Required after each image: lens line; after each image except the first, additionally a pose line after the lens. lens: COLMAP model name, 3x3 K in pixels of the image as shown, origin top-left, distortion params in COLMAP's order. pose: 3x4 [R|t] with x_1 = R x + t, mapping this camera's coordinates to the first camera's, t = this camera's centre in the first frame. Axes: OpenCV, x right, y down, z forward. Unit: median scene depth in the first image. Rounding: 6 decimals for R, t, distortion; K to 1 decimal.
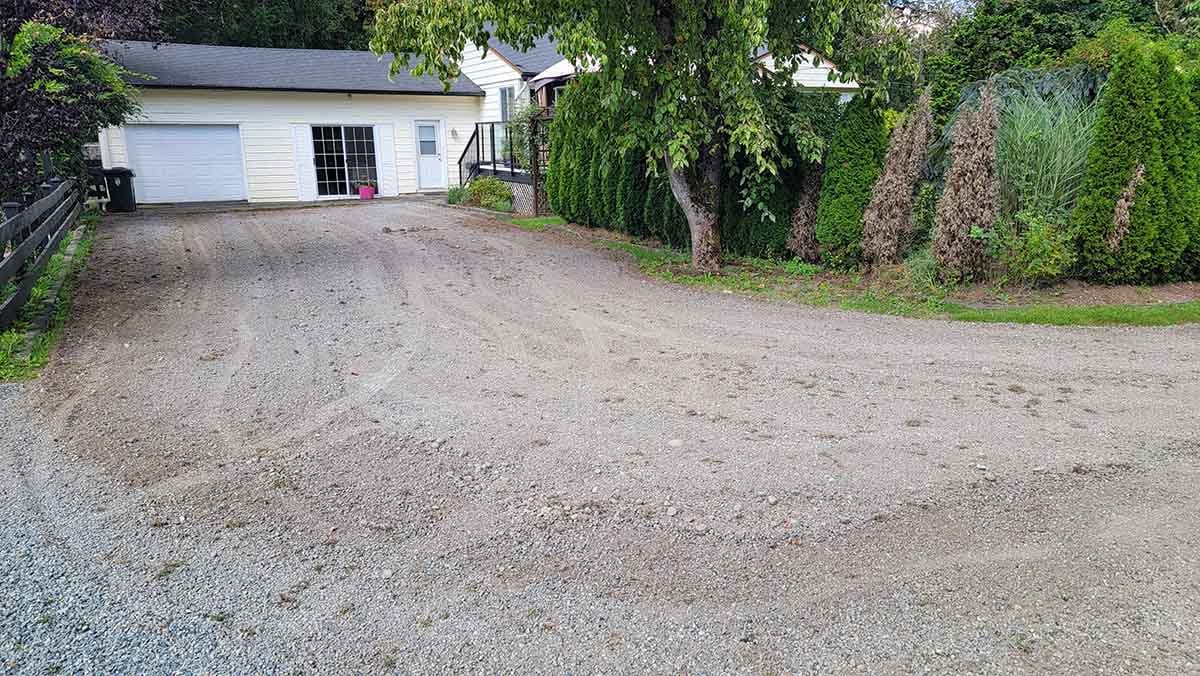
lens RADIAL K [[832.4, 0, 617.0], [0, 832.4, 338.9], [0, 0, 1]] dist [0.090492, -0.079626]
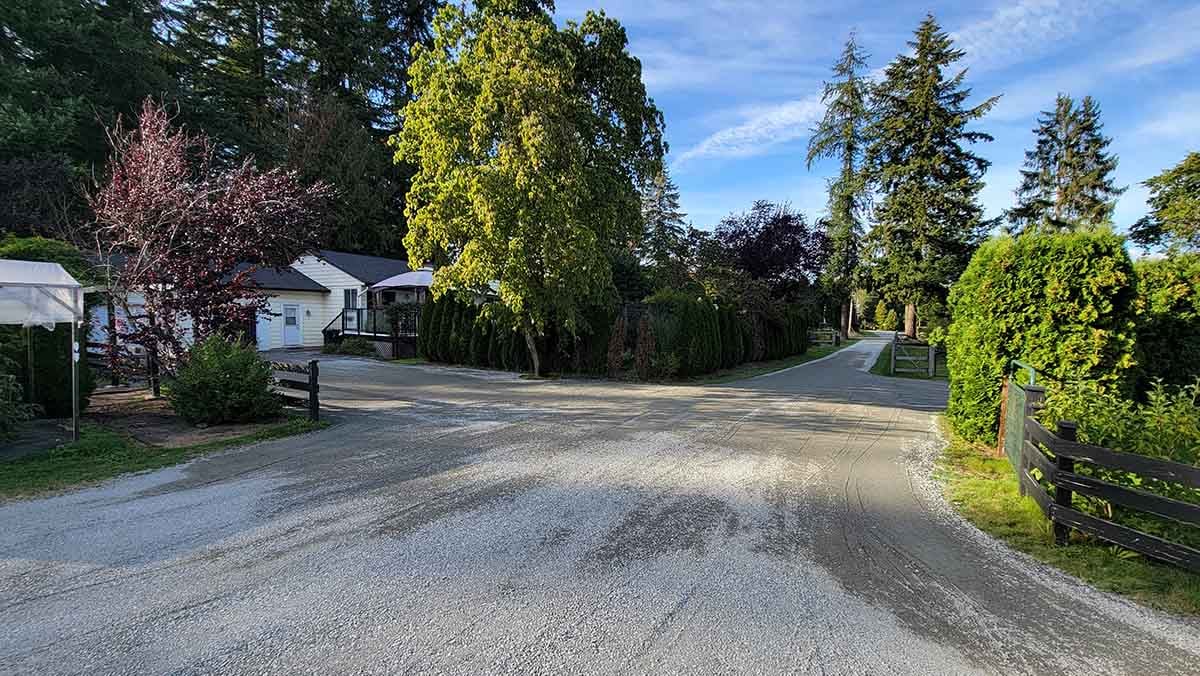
lens RADIAL K [[489.1, 0, 600.0], [0, 489.1, 338.0], [0, 0, 1]] dist [-0.000841, -0.009141]
pose [[0.865303, 0.003950, 0.501234, -0.454482], [0.092033, 0.981717, -0.166616, 0.052345], [-0.492728, 0.190303, 0.849119, -0.273405]]
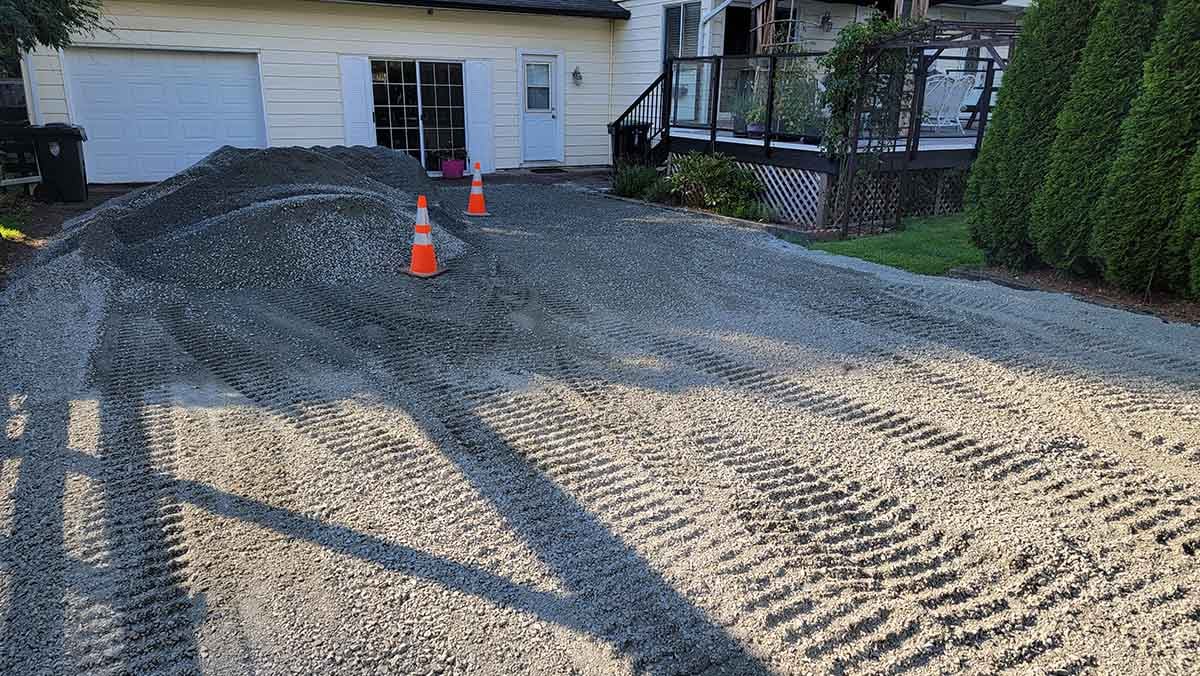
lens RADIAL K [[829.9, 0, 595.8], [0, 829.9, 328.4], [0, 0, 1]] dist [0.086952, -0.075521]
pose [[0.999623, 0.020421, 0.018332, -0.476858], [-0.021181, 0.998880, 0.042313, -0.194767], [-0.017448, -0.042686, 0.998936, 0.858951]]
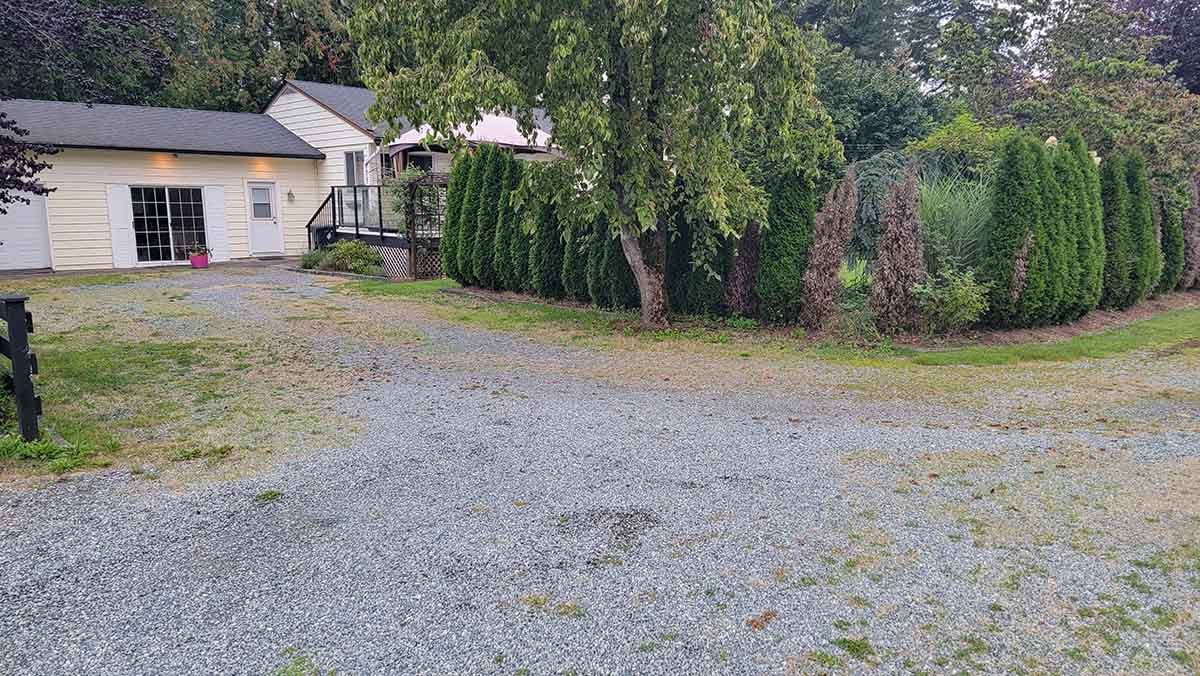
lens RADIAL K [[827.6, 0, 610.9], [0, 827.6, 336.6], [0, 0, 1]] dist [0.086562, -0.065748]
pose [[0.966160, -0.032064, 0.255943, -0.231262], [0.051407, 0.996274, -0.069243, 0.000926], [-0.252770, 0.080057, 0.964209, -0.012632]]
